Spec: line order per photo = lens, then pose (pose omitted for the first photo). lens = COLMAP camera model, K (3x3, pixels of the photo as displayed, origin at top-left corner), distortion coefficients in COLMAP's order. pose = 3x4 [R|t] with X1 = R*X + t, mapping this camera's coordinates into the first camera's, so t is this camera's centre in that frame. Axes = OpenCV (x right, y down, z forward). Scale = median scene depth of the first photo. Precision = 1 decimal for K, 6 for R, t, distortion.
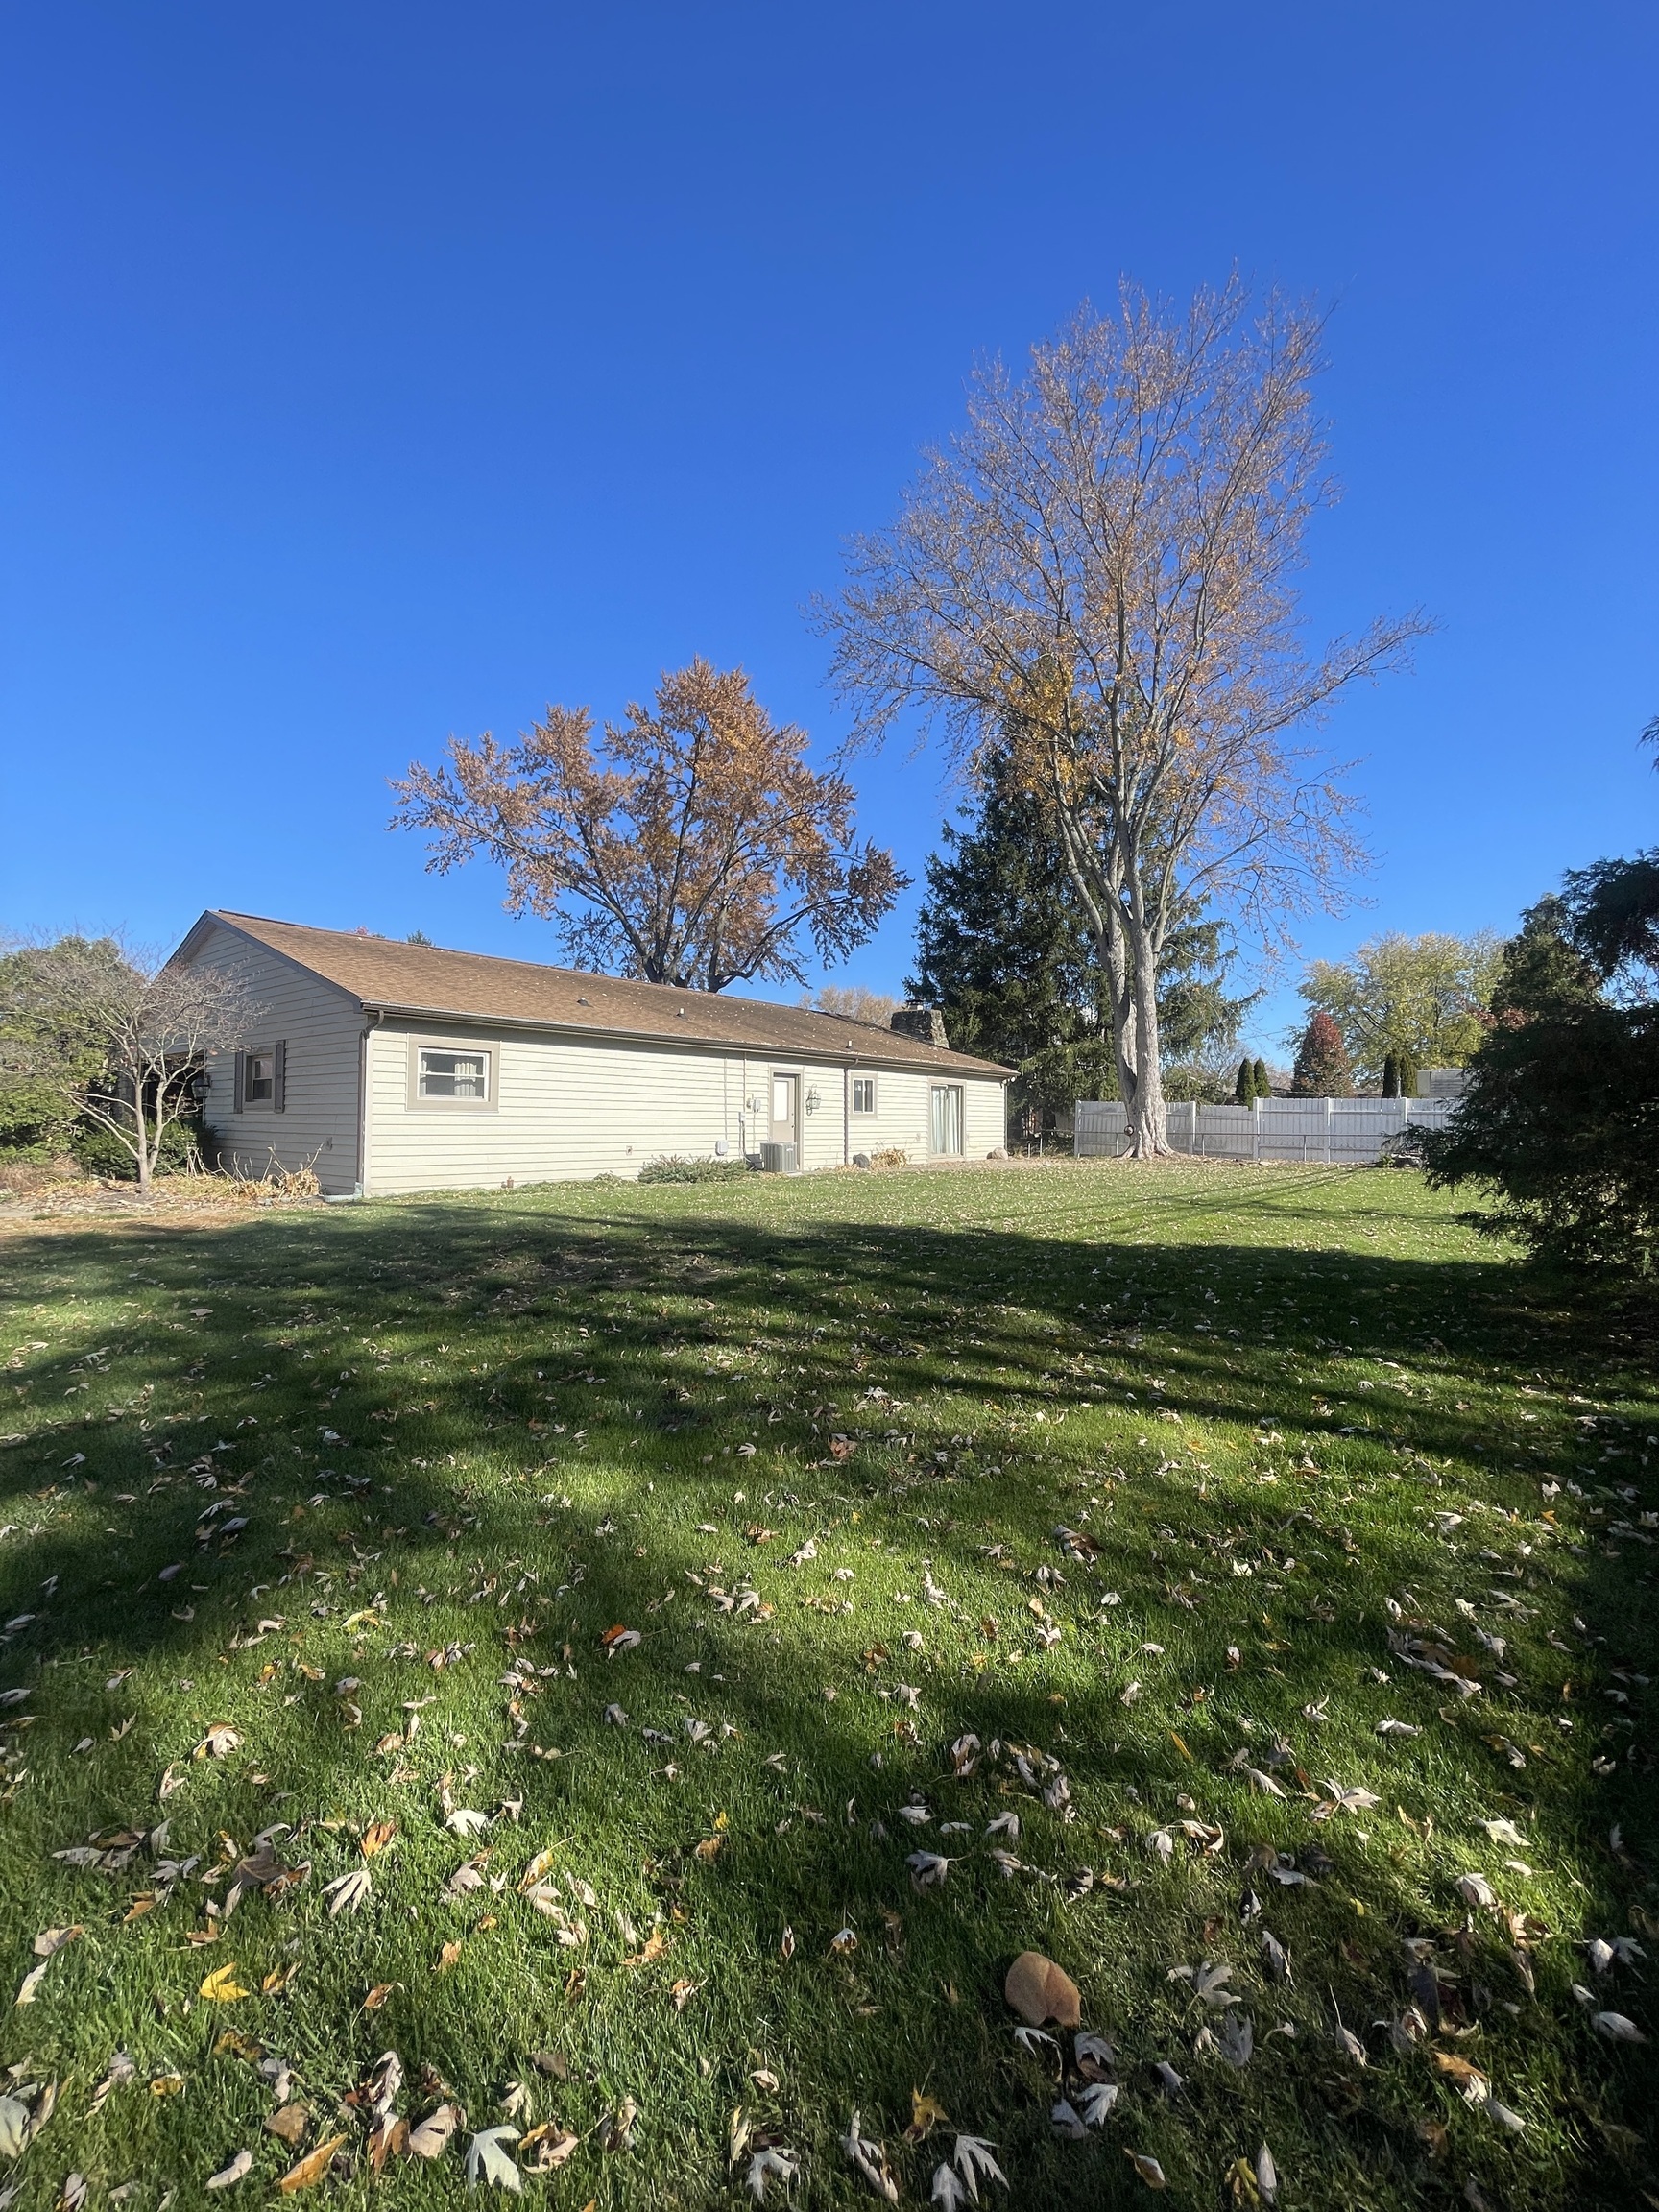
lens RADIAL K [[927.7, 0, 829.4], [0, 927.7, 1110.9], [0, 0, 1]] dist [0.019685, 0.001399]
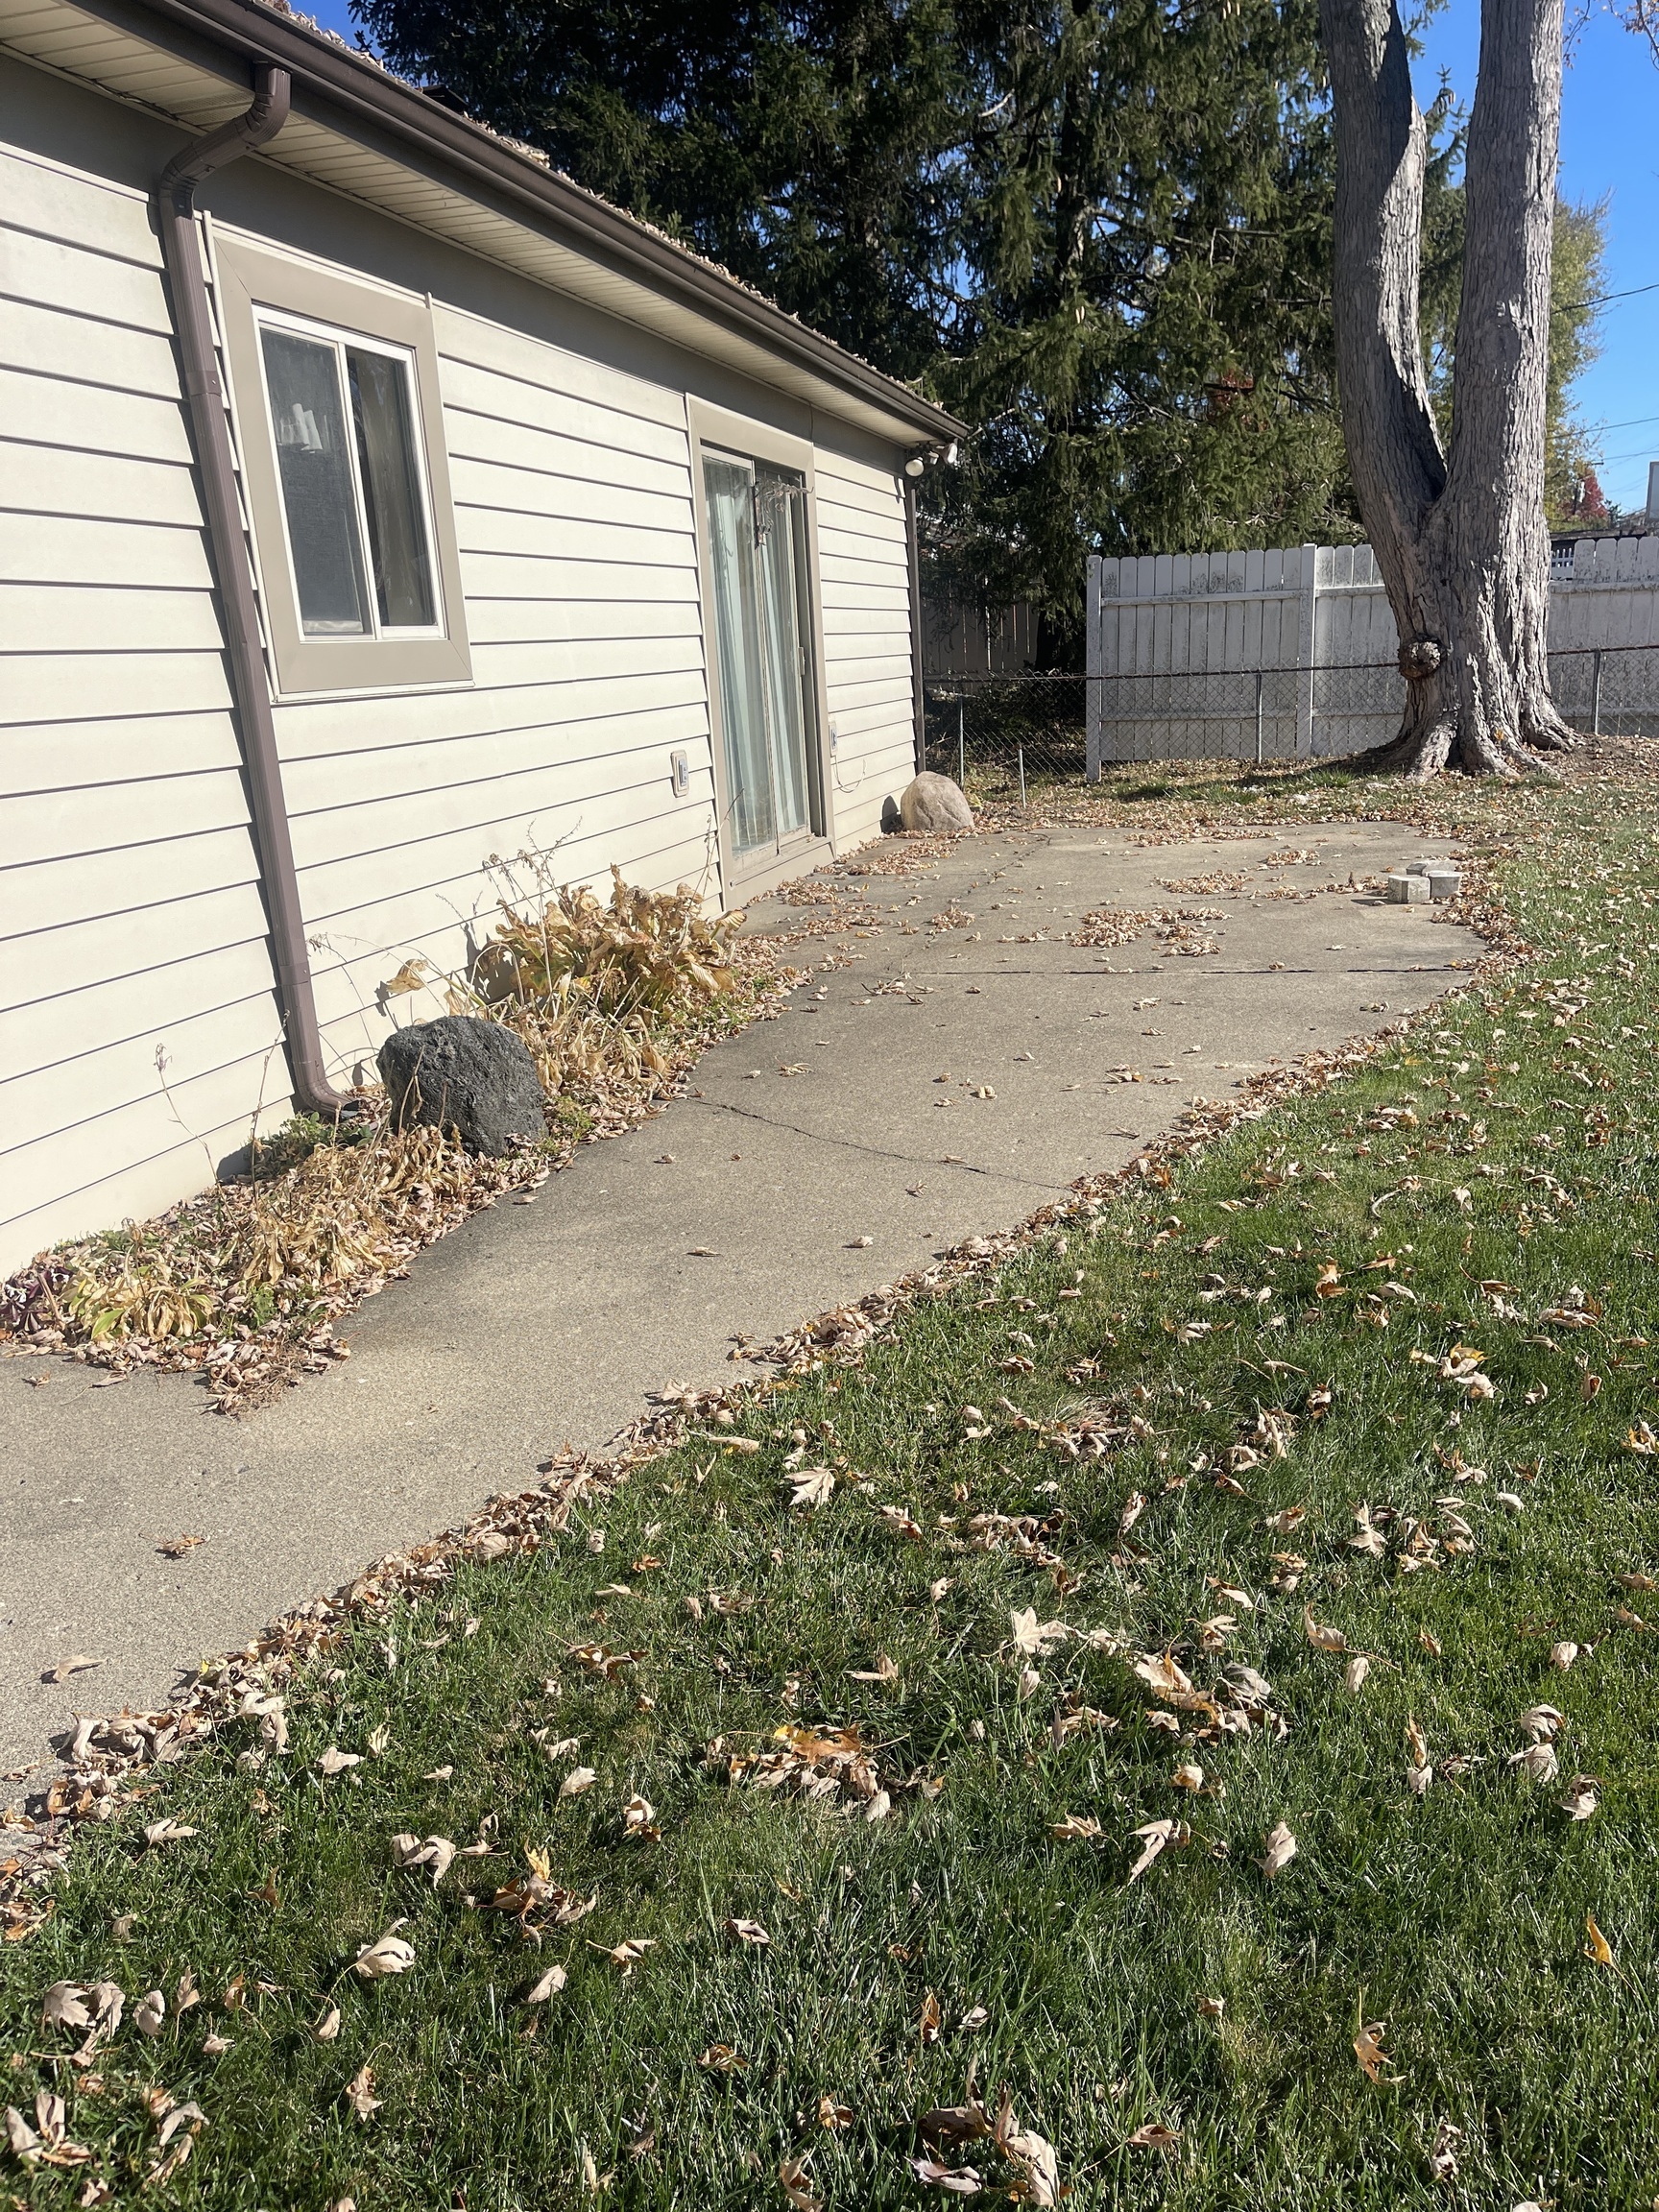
lens RADIAL K [[1670.9, 0, 828.4], [0, 1670.9, 1108.1], [0, 0, 1]] dist [0.008032, 0.001738]
pose [[0.915620, -0.159409, 0.369092, -0.000577], [0.054528, 0.958792, 0.278827, 0.003280], [-0.398330, -0.235173, 0.886582, 0.757339]]
